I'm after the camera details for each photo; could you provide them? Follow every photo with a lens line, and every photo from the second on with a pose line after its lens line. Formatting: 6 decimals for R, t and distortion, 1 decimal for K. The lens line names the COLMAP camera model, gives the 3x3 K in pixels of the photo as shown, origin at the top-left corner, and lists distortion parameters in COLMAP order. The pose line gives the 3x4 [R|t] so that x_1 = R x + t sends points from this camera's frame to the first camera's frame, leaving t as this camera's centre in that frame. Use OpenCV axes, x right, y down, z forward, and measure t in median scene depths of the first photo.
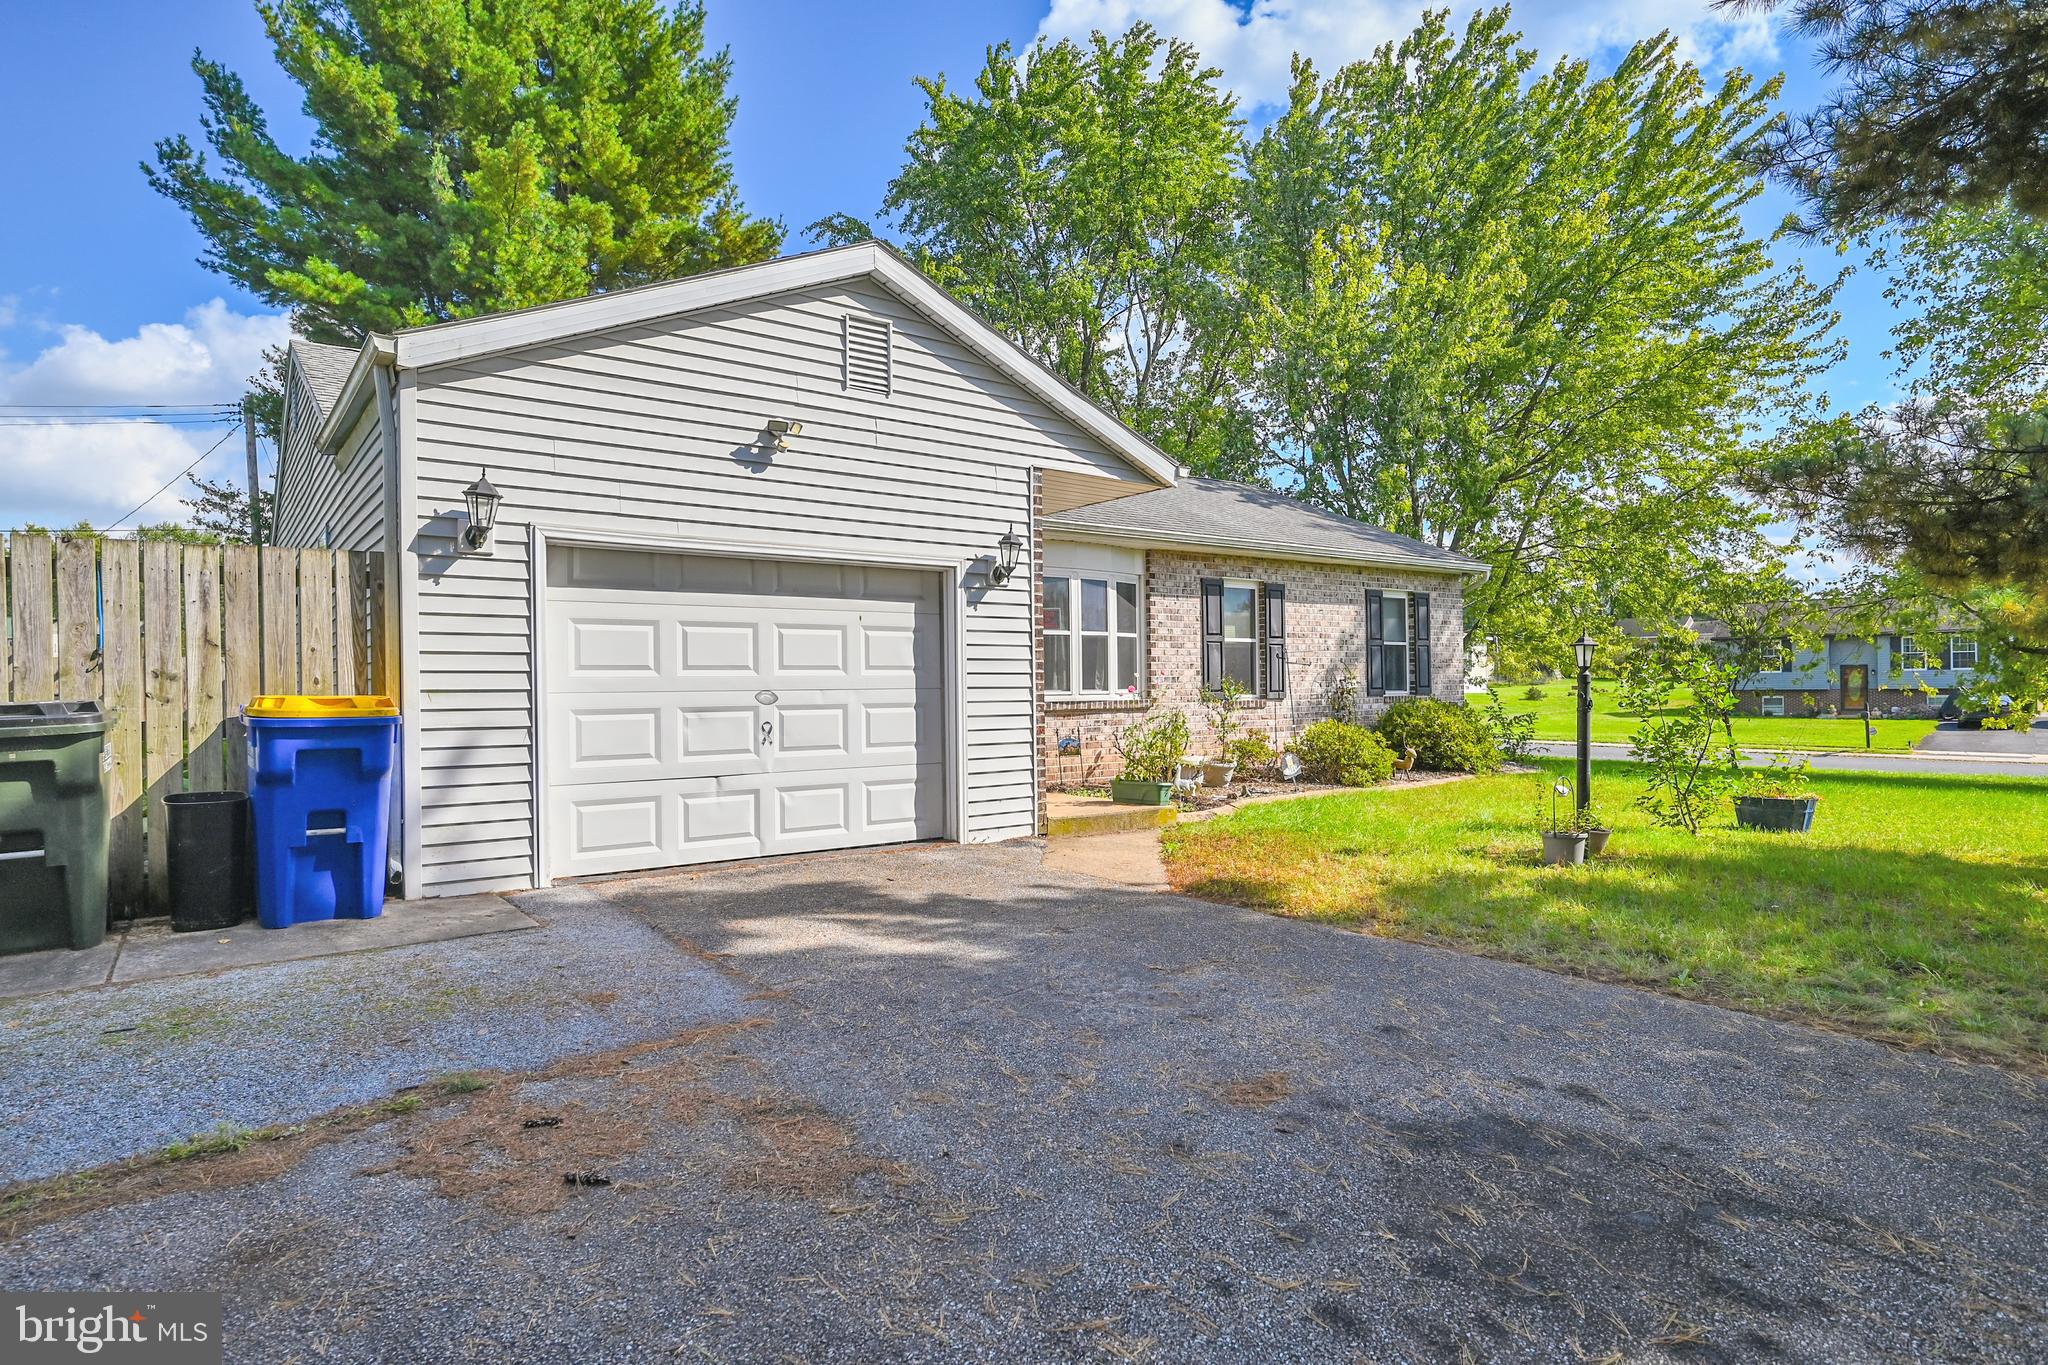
lens RADIAL K [[1074.7, 0, 1041.6], [0, 1074.7, 682.0], [0, 0, 1]] dist [-0.000347, 0.000893]
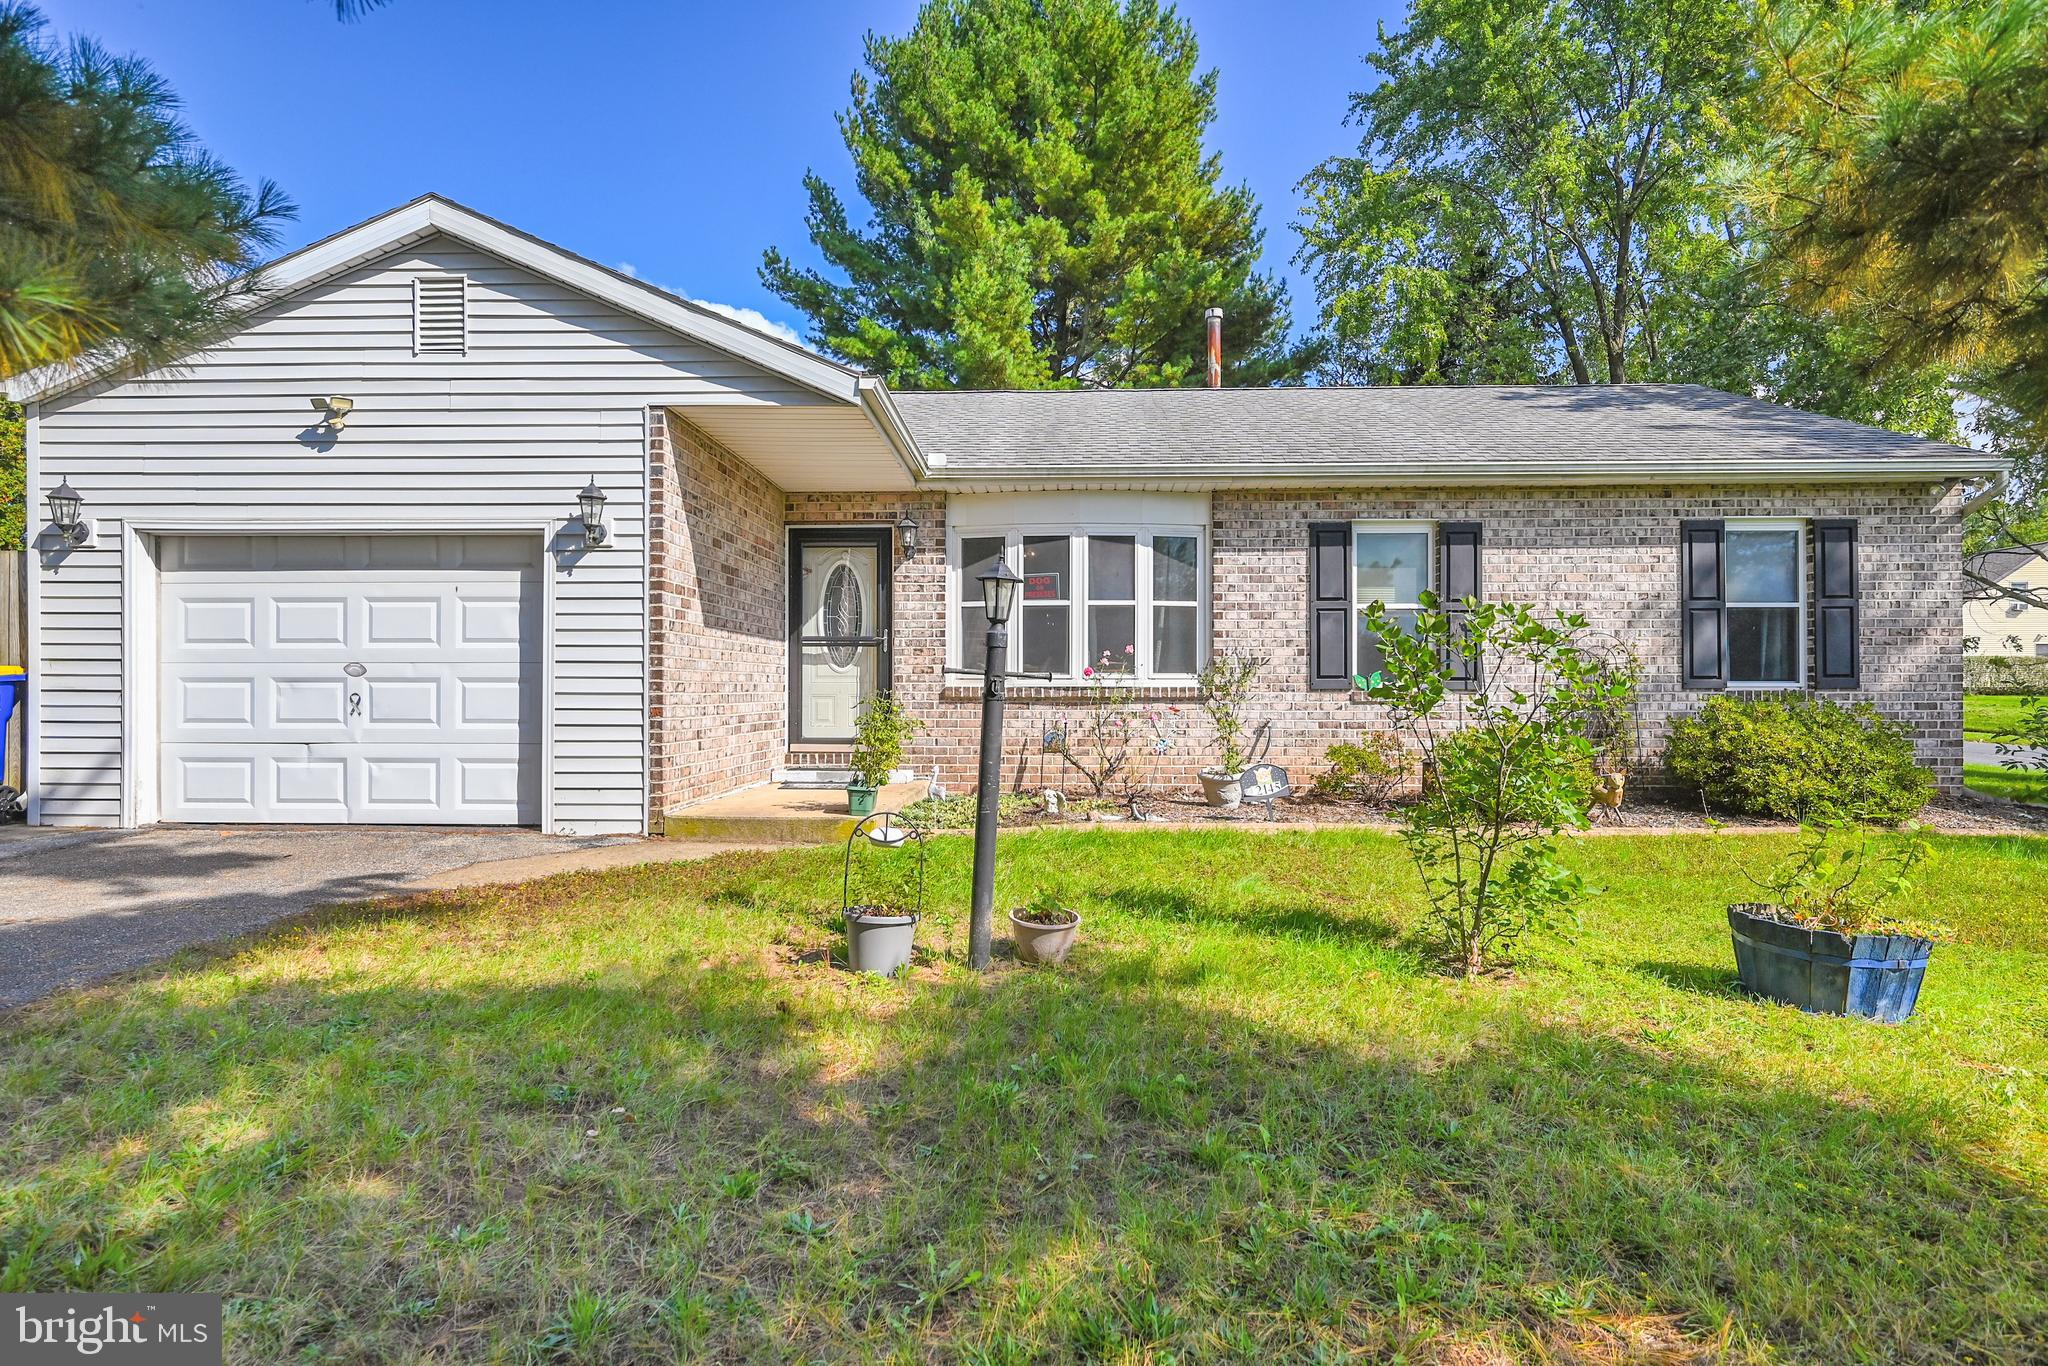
lens RADIAL K [[1074.7, 0, 1041.6], [0, 1074.7, 682.5], [0, 0, 1]] dist [-0.000347, 0.000893]
pose [[0.779765, 0.010740, -0.625980, 0.729962], [-0.006866, 0.999939, 0.008604, 0.010831], [0.626034, -0.002411, 0.779792, 0.493411]]
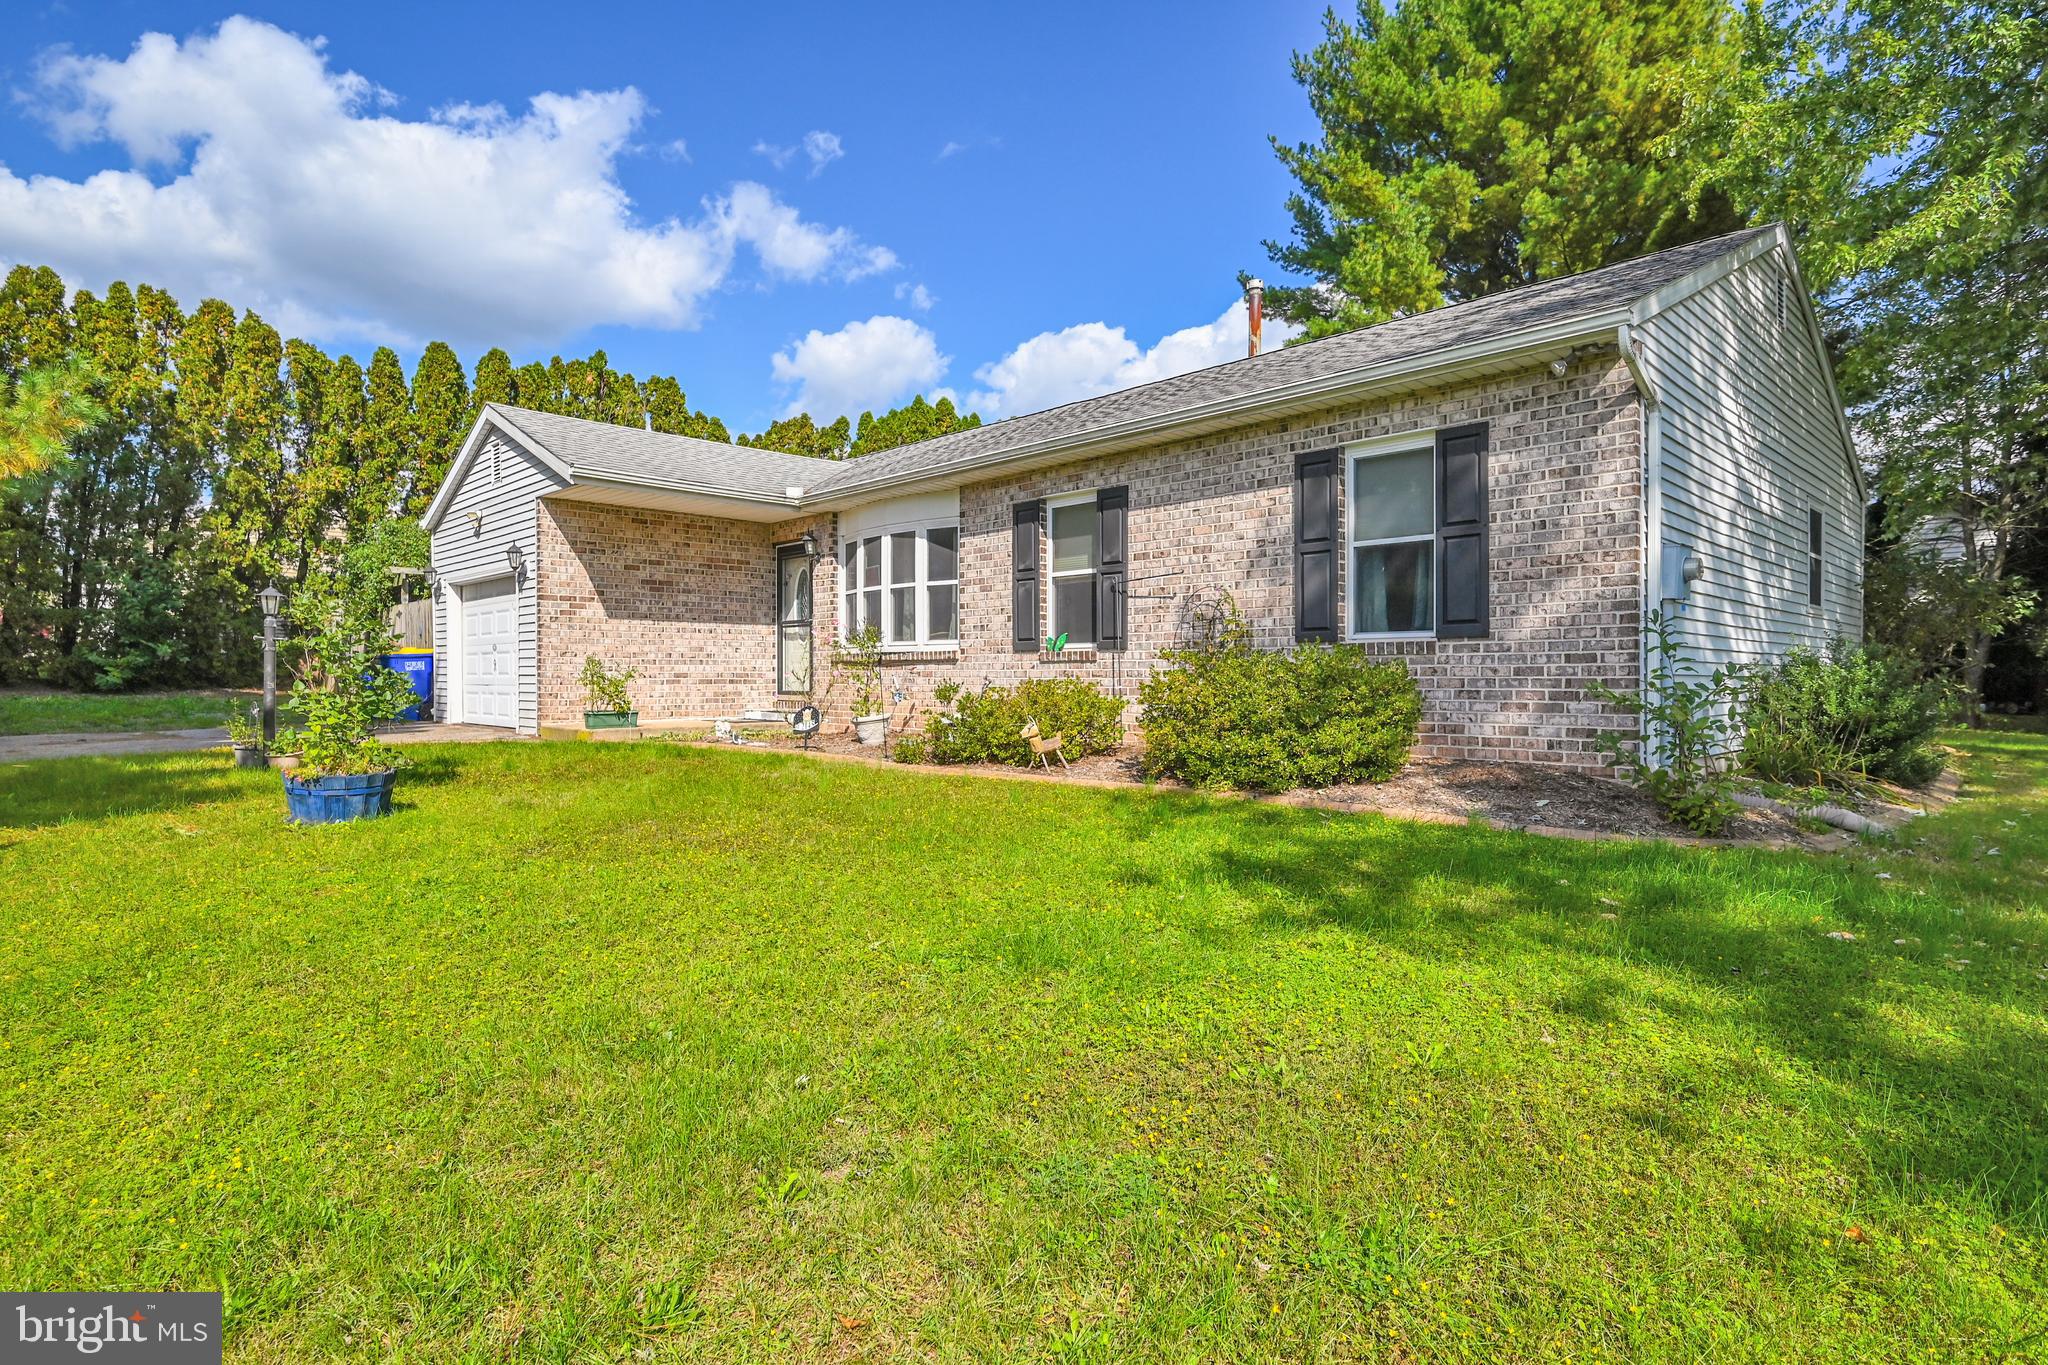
lens RADIAL K [[1042.0, 0, 1062.0], [0, 1042.0, 679.5], [0, 0, 1]] dist [-0.000102, -0.000062]
pose [[0.146077, 0.018748, -0.989095, 1.495139], [0.009108, 0.999753, 0.020296, 0.035556], [0.989231, -0.011973, 0.145870, 1.438576]]
